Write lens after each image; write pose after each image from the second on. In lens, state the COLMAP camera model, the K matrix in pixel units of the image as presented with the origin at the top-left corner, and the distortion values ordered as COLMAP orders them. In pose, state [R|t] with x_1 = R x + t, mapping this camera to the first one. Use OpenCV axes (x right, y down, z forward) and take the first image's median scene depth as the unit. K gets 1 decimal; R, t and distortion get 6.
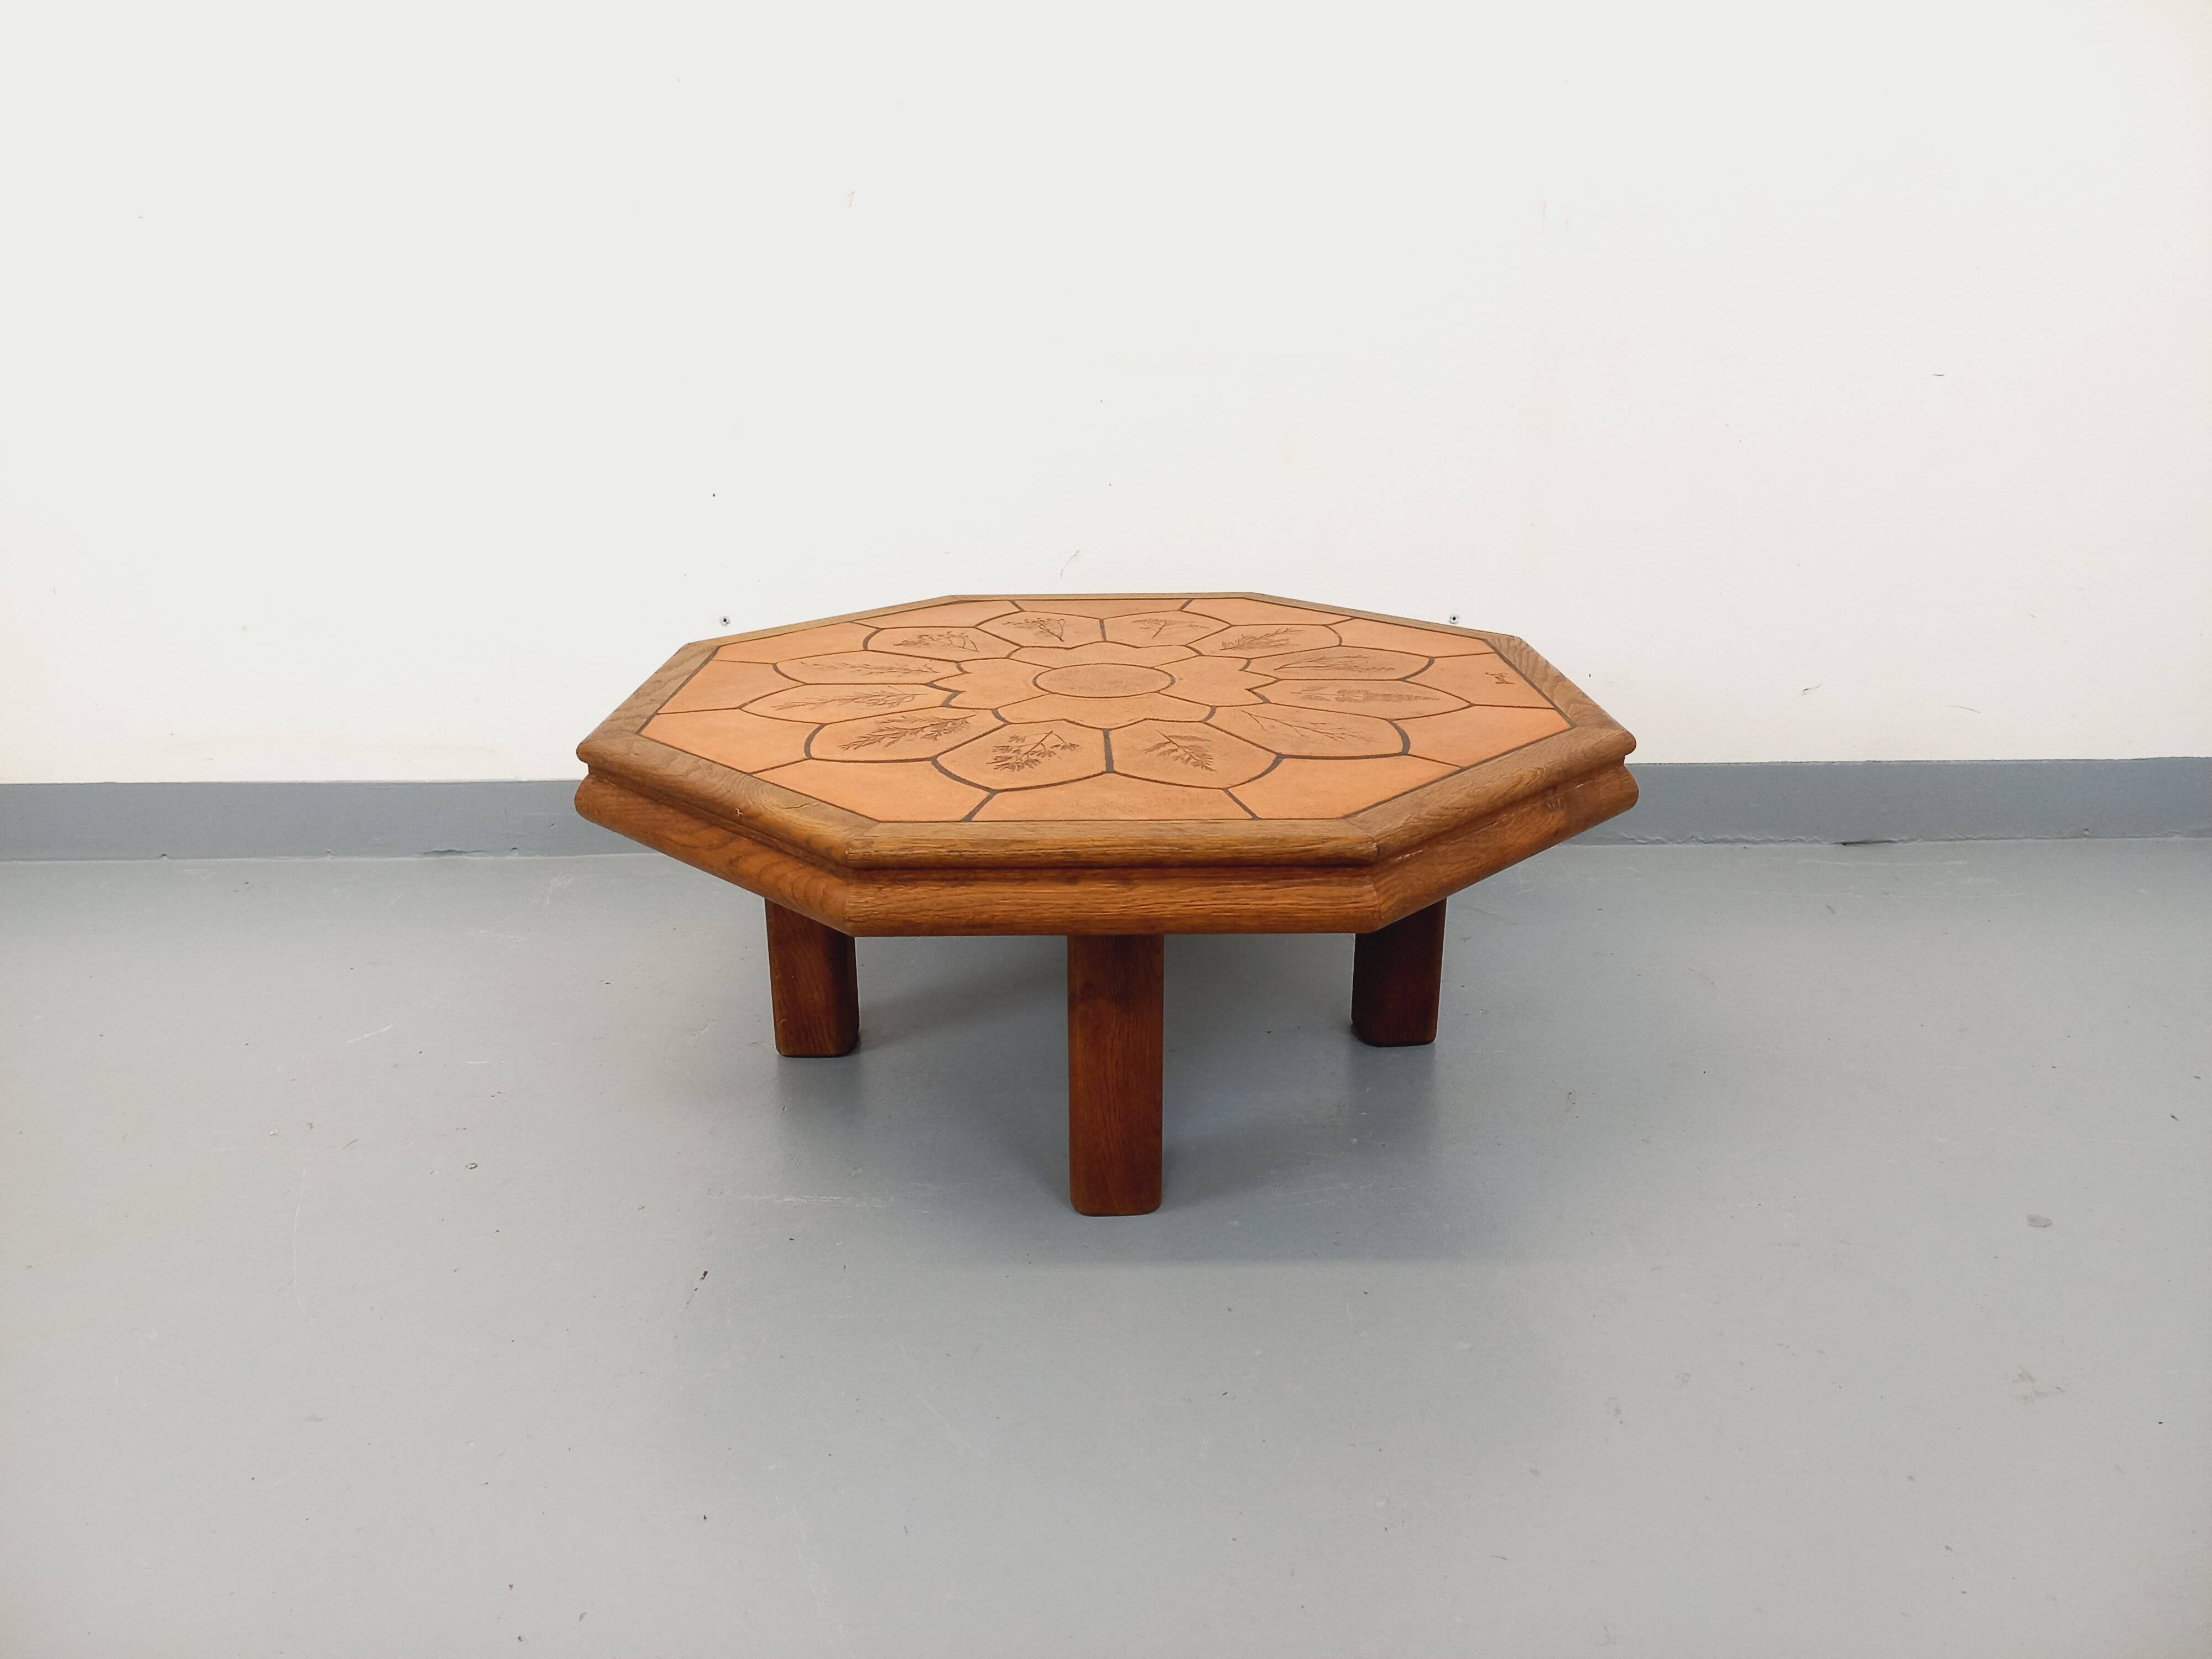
lens RADIAL K [[1627.3, 0, 1111.6], [0, 1627.3, 796.2], [0, 0, 1]] dist [0.051637, -0.044367]
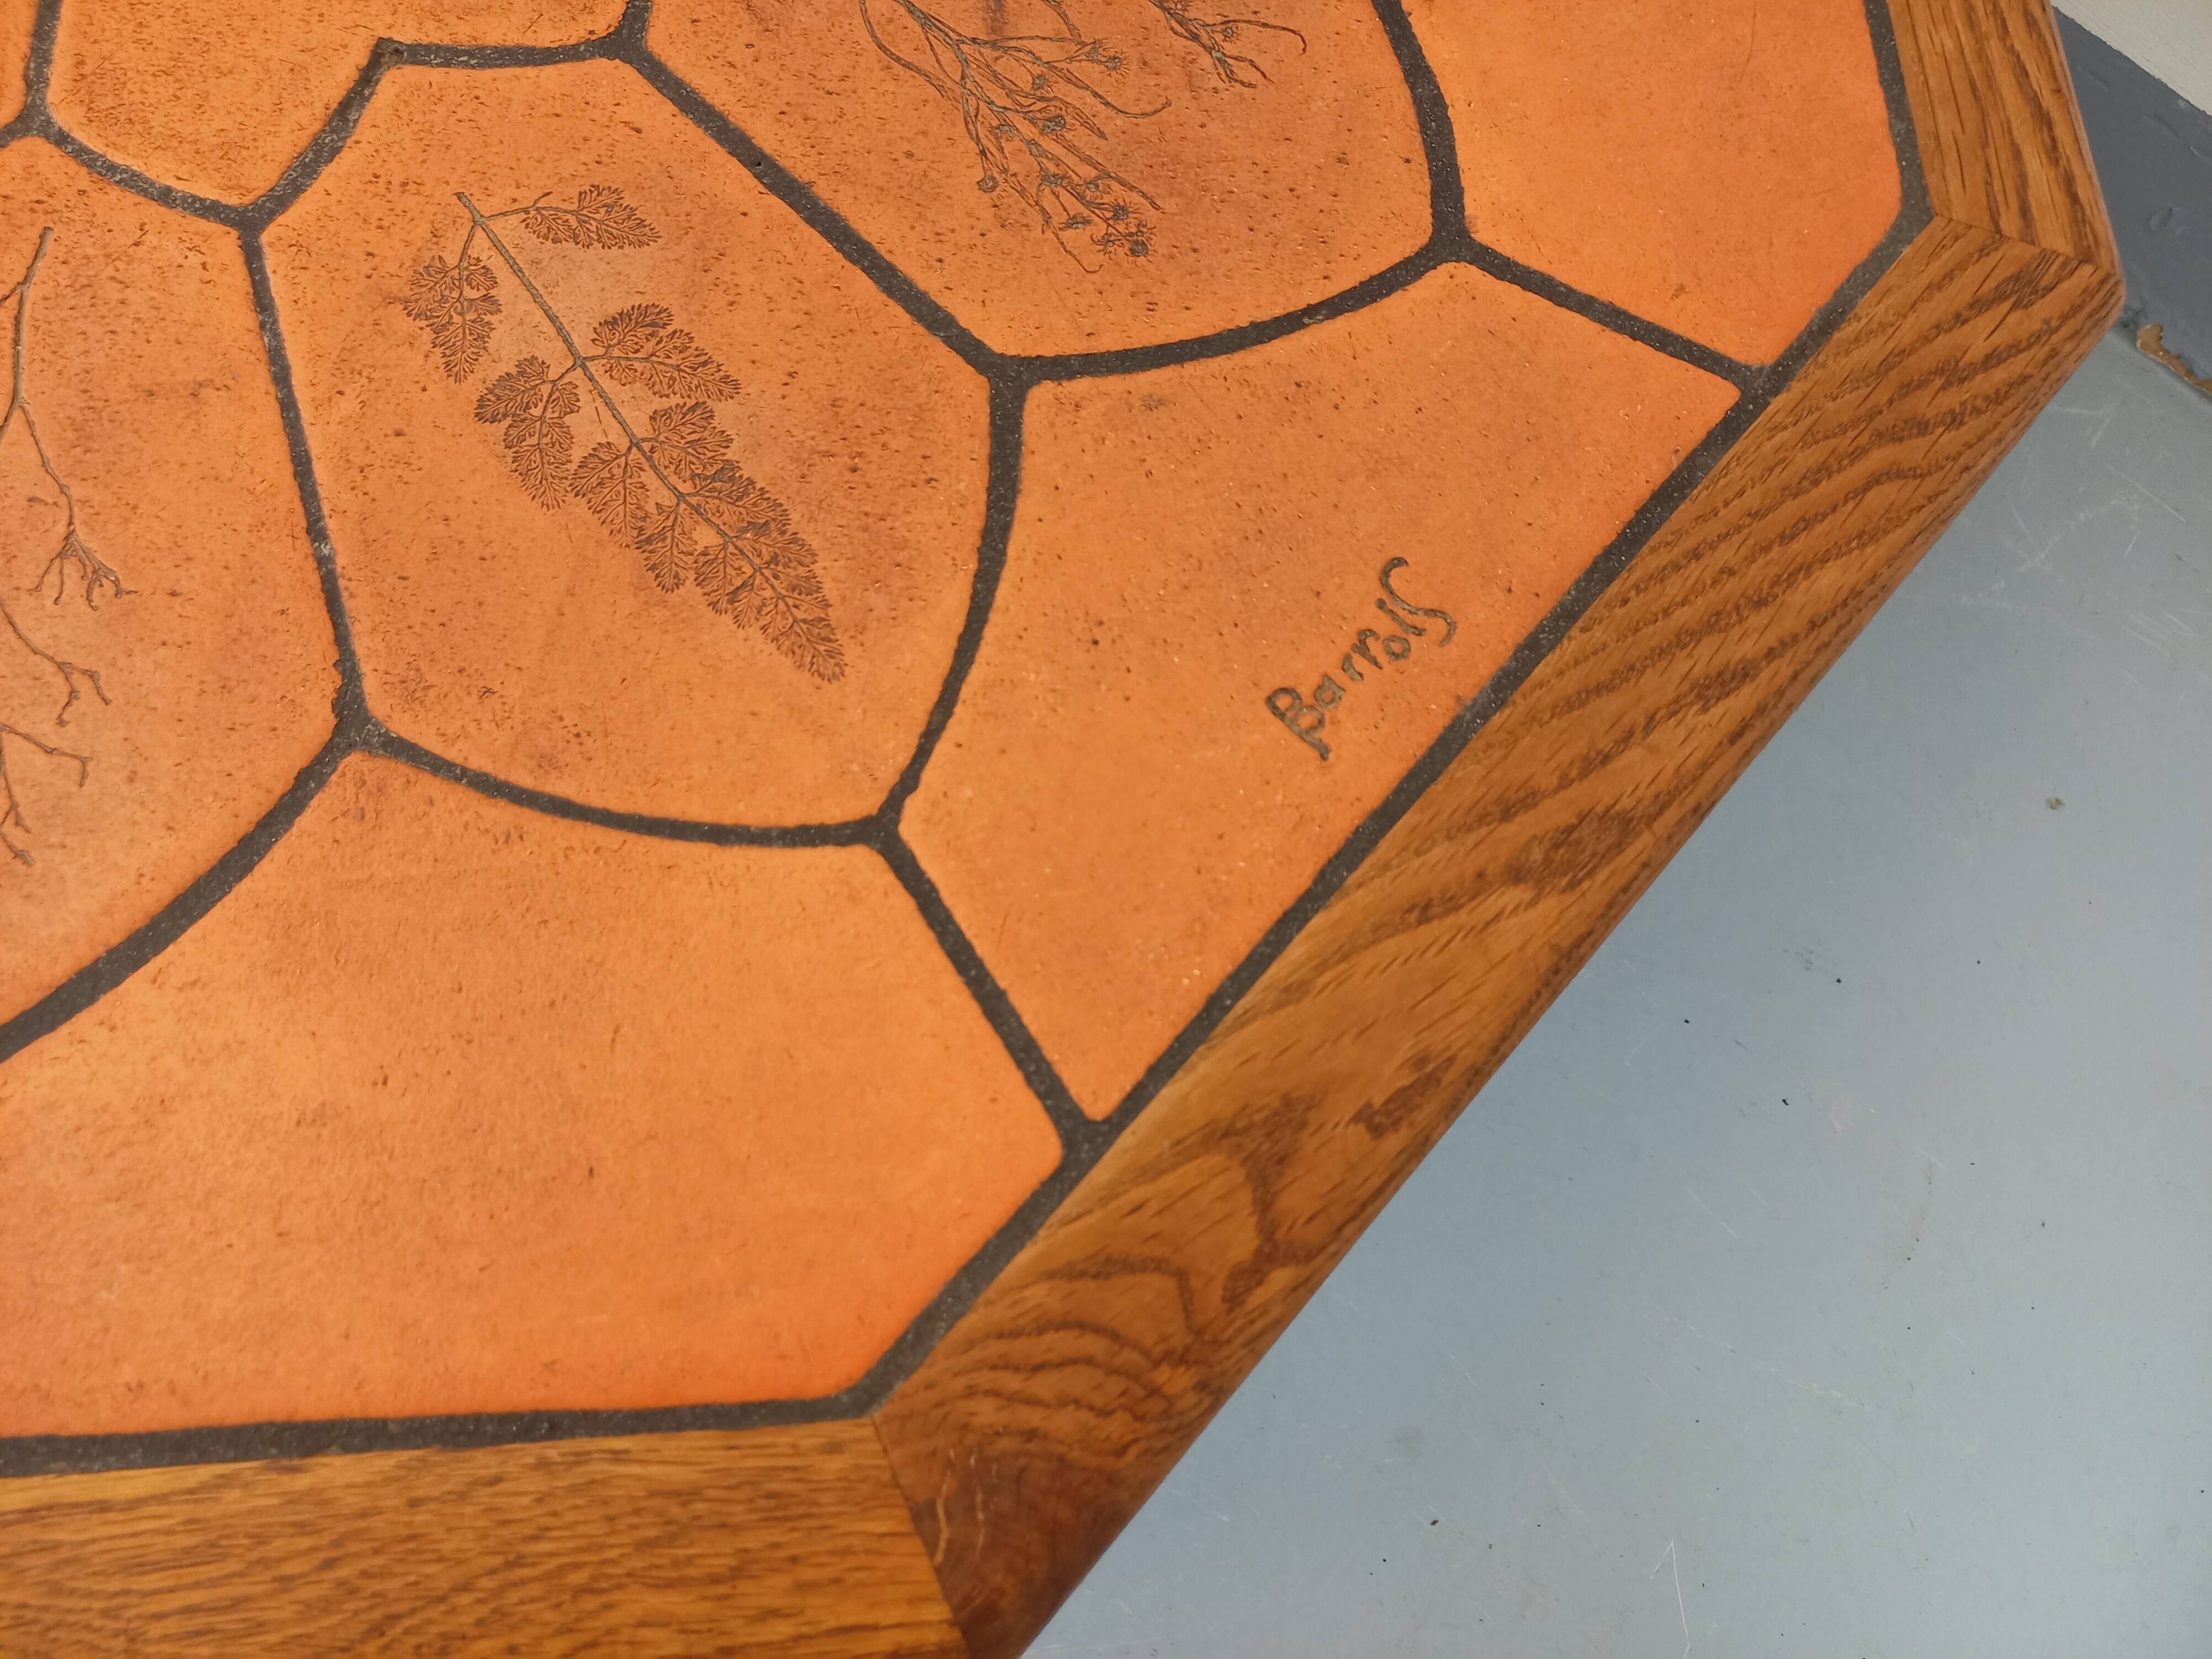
lens RADIAL K [[1655.4, 0, 1097.9], [0, 1655.4, 836.7], [0, 0, 1]] dist [0.050189, -0.050356]
pose [[0.734774, 0.661595, -0.149667, 0.293880], [-0.265035, 0.483126, 0.834473, -0.259159], [0.624391, -0.573482, 0.530334, 0.965146]]
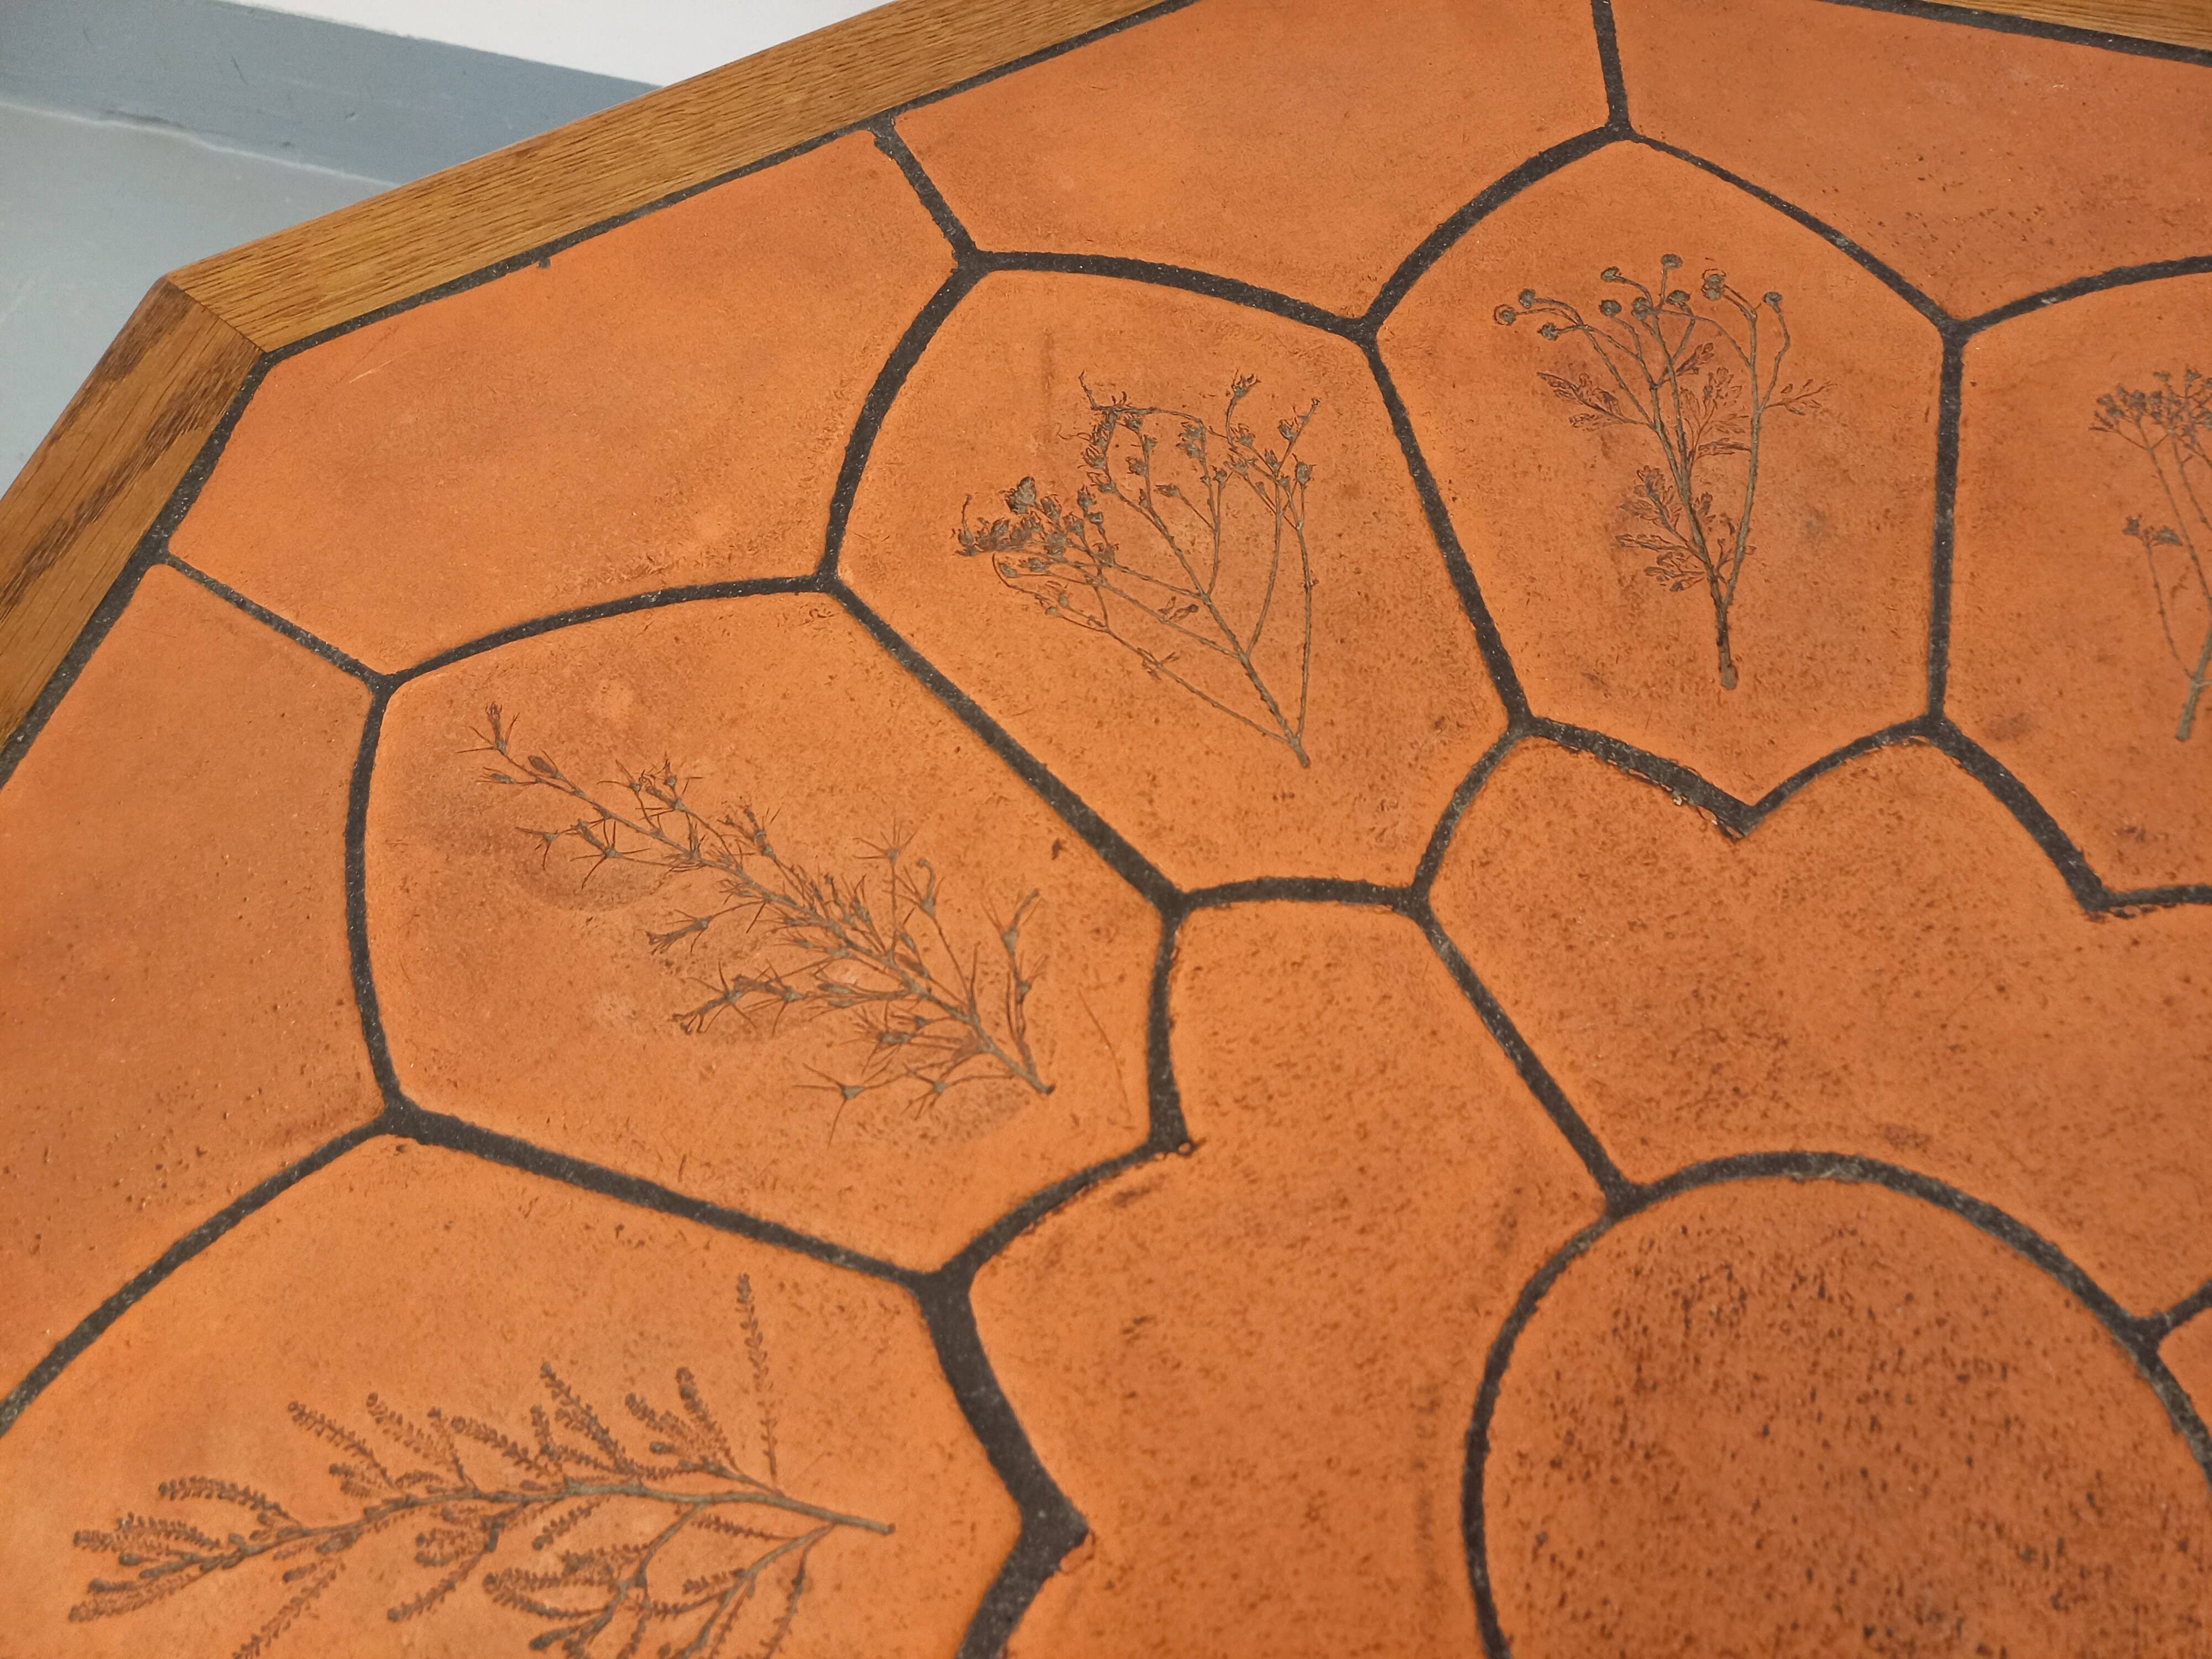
lens RADIAL K [[1627.3, 0, 1112.3], [0, 1627.3, 814.3], [0, 0, 1]] dist [0.051637, -0.044367]
pose [[0.957578, 0.259179, -0.125980, -0.093194], [-0.087824, 0.678835, 0.729020, -0.286768], [0.274466, -0.687029, 0.672800, 1.024032]]
